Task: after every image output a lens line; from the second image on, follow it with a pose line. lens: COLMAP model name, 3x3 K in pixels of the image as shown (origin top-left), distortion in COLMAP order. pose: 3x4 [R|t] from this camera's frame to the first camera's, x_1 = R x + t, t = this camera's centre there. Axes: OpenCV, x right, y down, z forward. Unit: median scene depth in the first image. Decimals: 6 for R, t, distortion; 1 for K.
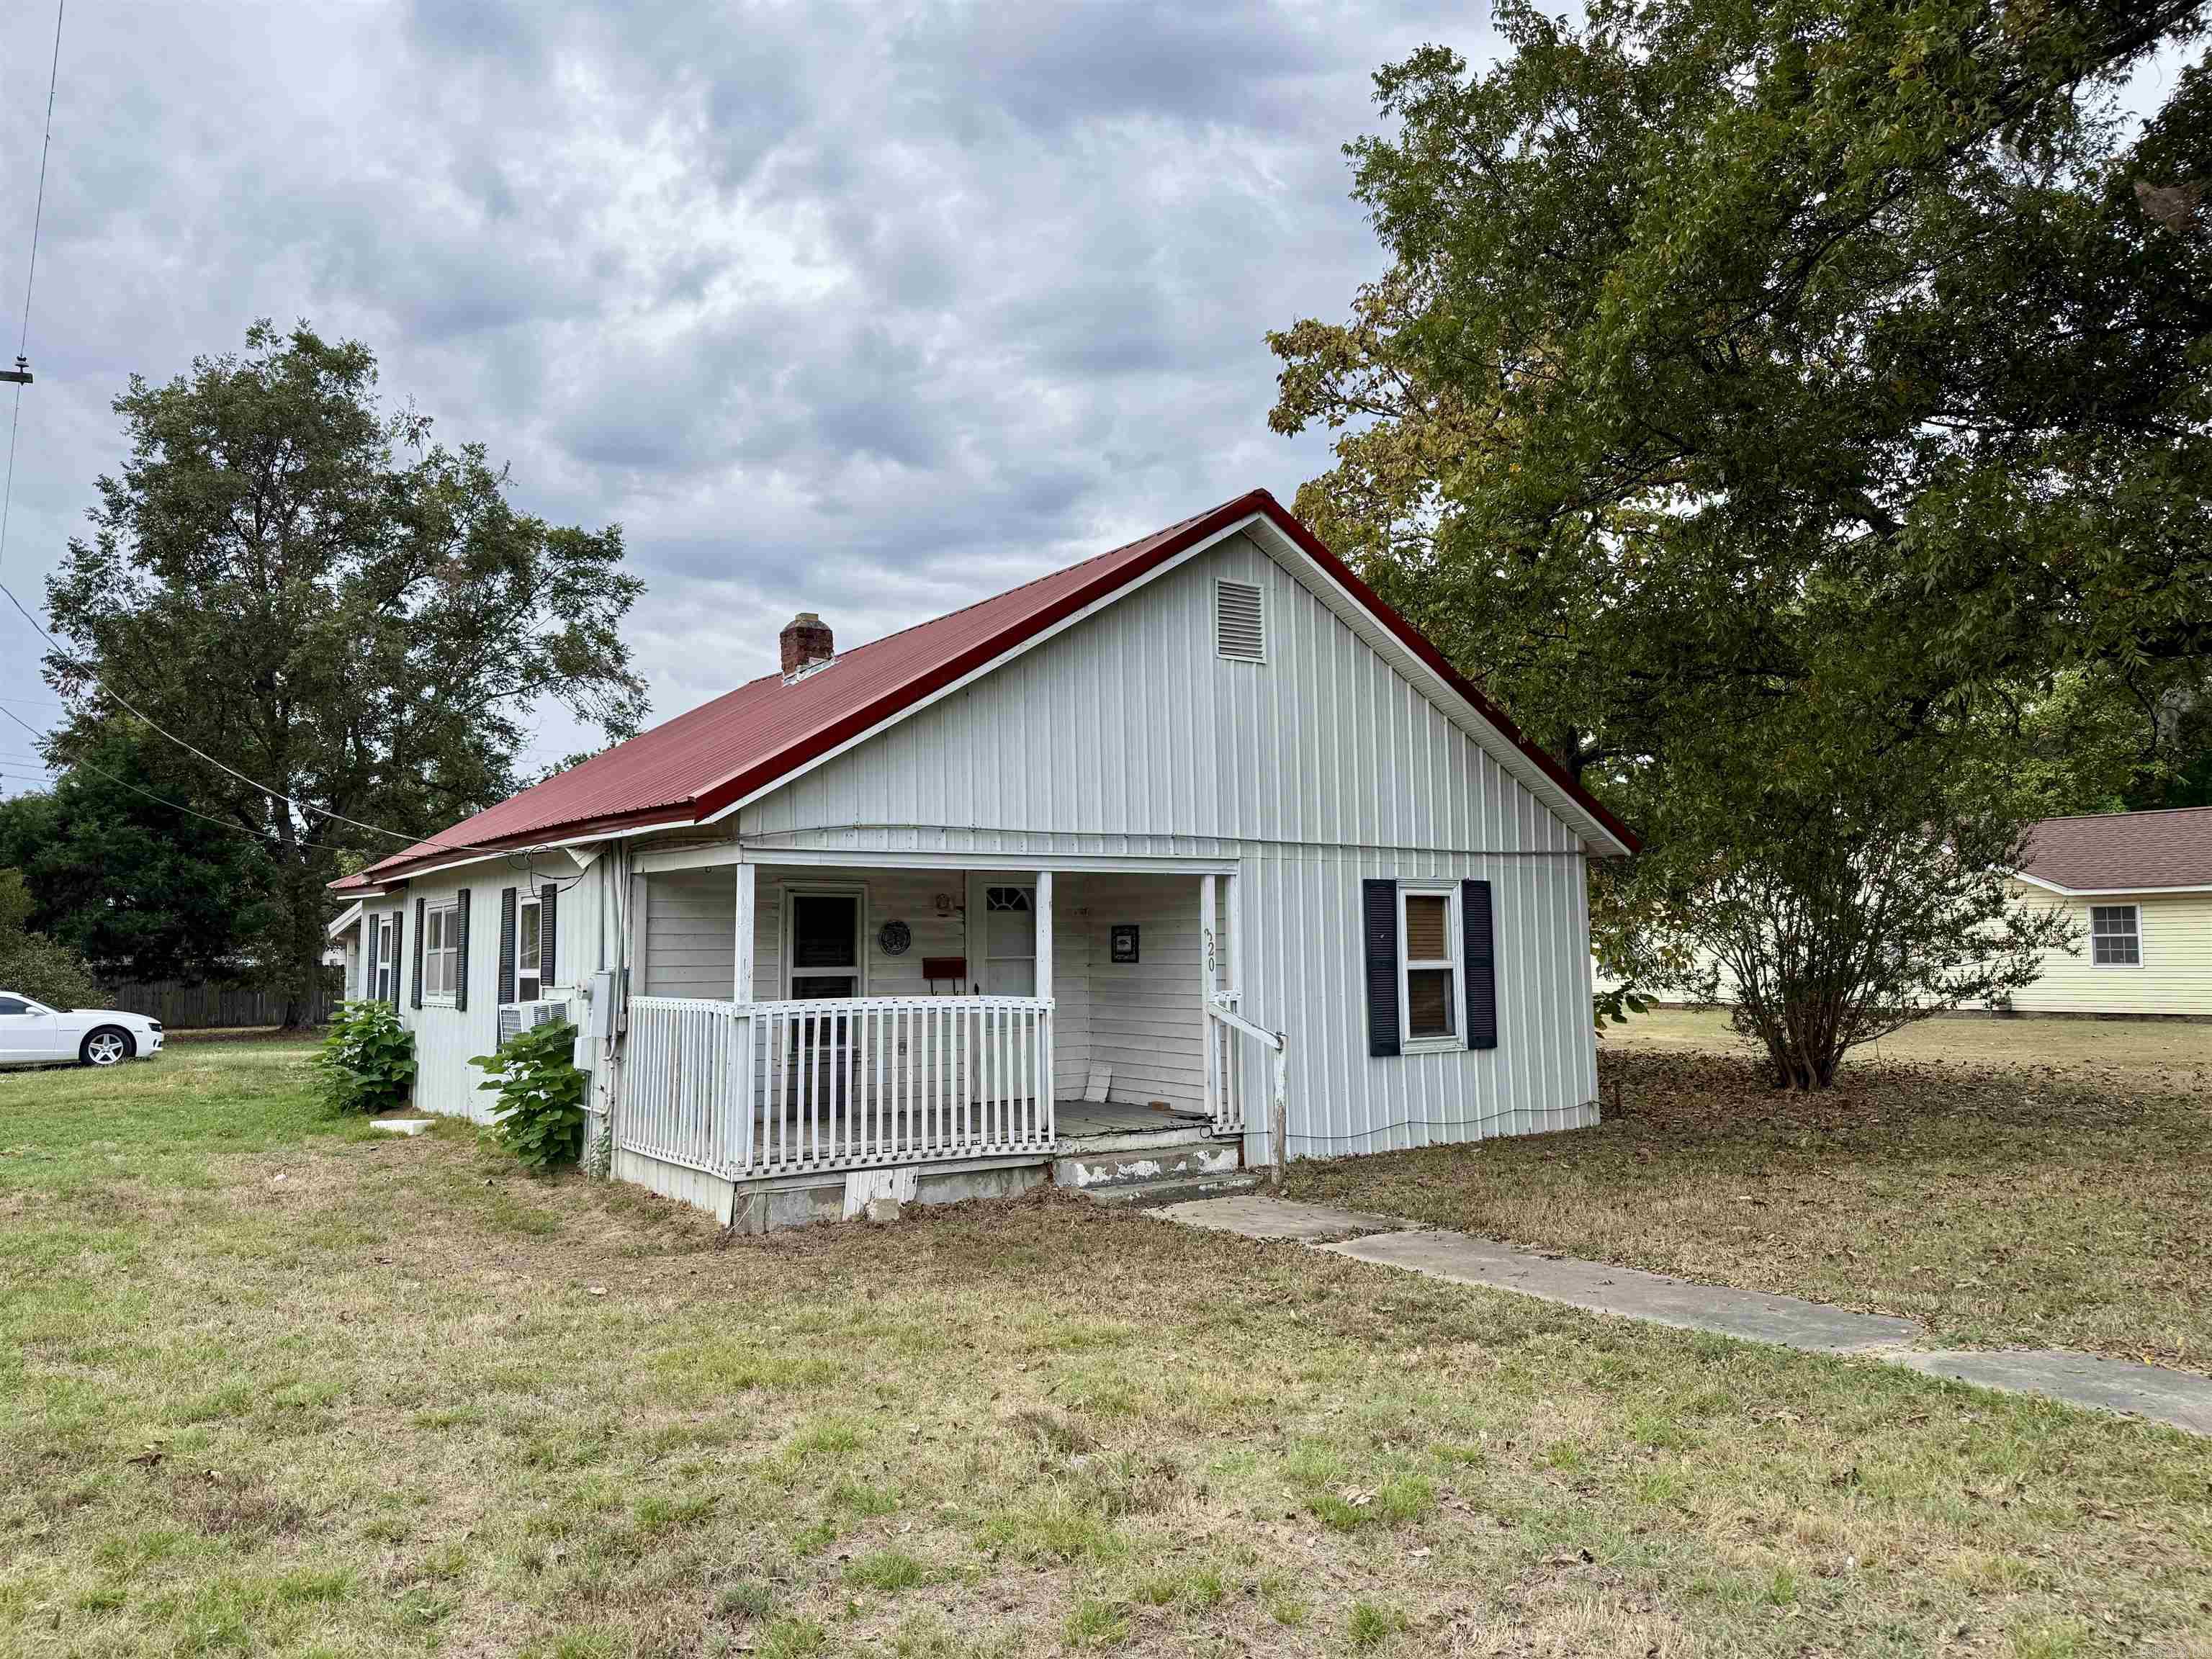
lens RADIAL K [[1558.4, 0, 1104.9], [0, 1558.4, 804.1], [0, 0, 1]] dist [0.092323, -0.073582]
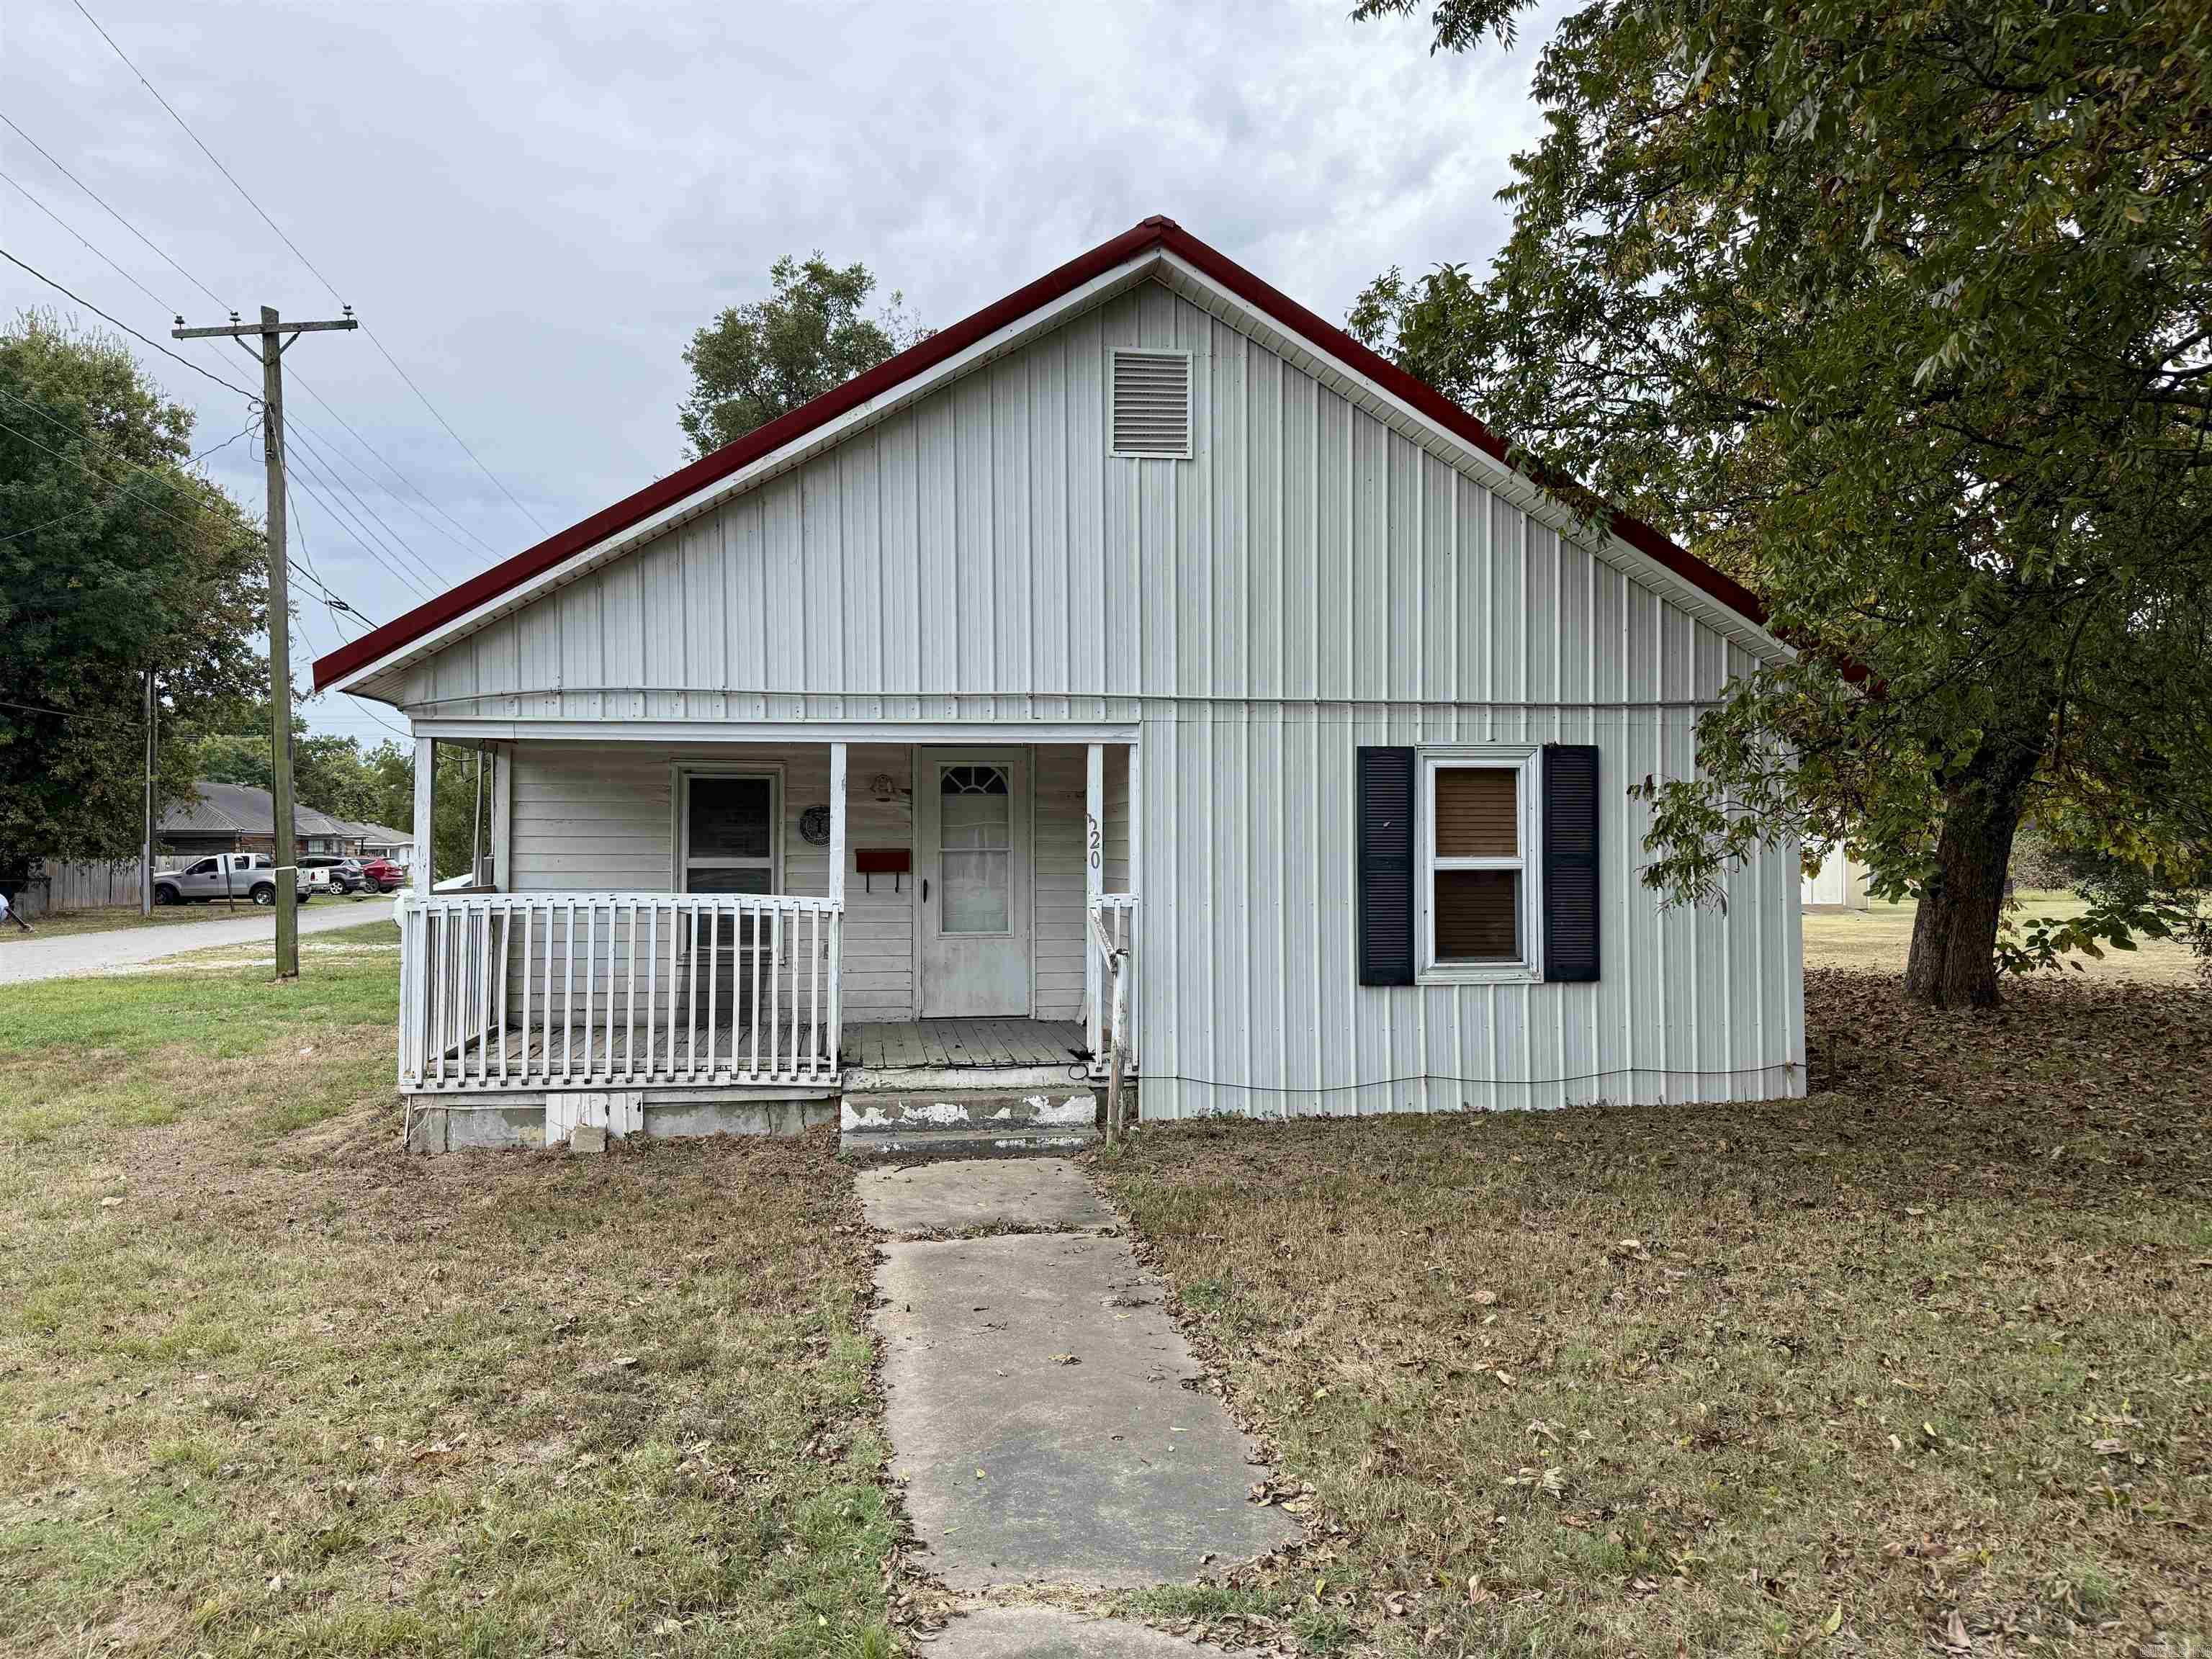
lens RADIAL K [[1556.8, 0, 1106.0], [0, 1556.8, 829.5], [0, 0, 1]] dist [0.095993, -0.133536]
pose [[0.896197, 0.002699, -0.443649, 0.410826], [0.034571, 0.996516, 0.075897, 0.028918], [0.442308, -0.083356, 0.892981, 0.310391]]
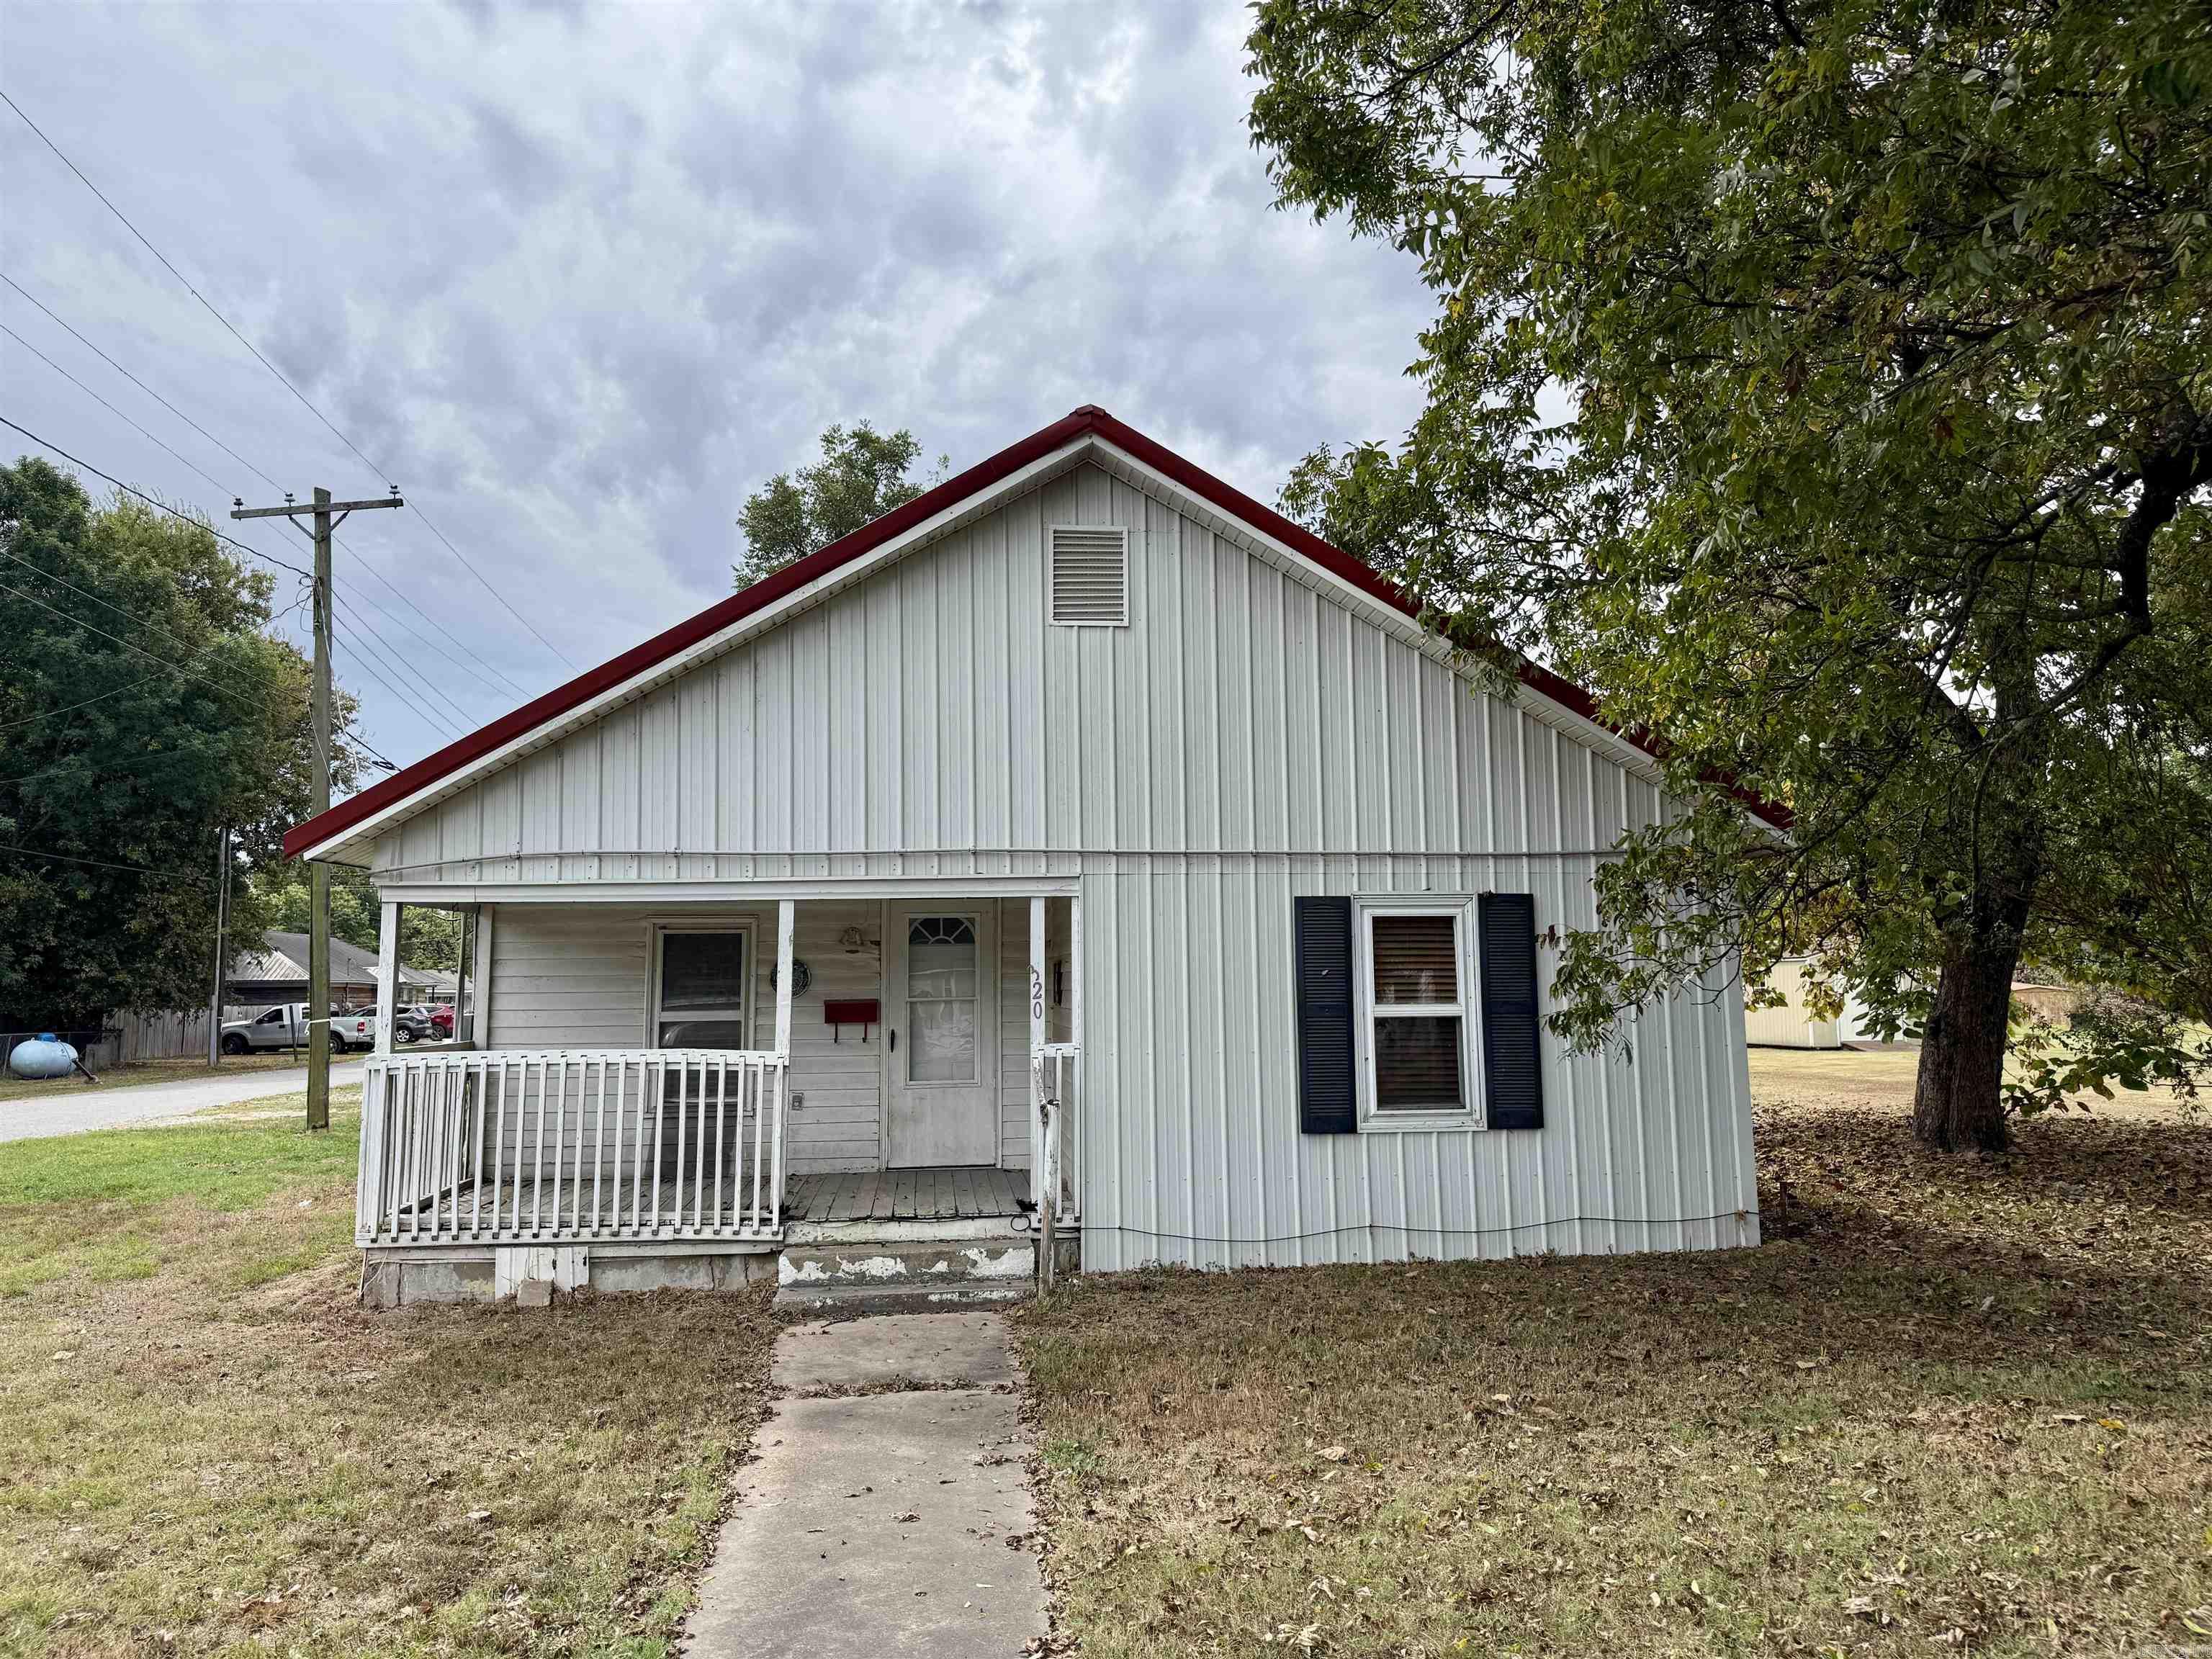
lens RADIAL K [[1563.7, 0, 1116.9], [0, 1563.7, 803.9], [0, 0, 1]] dist [0.057327, -0.072496]
pose [[0.877576, -0.055867, -0.476171, 0.482097], [0.047726, 0.998434, -0.029183, 0.022672], [0.477056, 0.002884, 0.878868, 0.317774]]
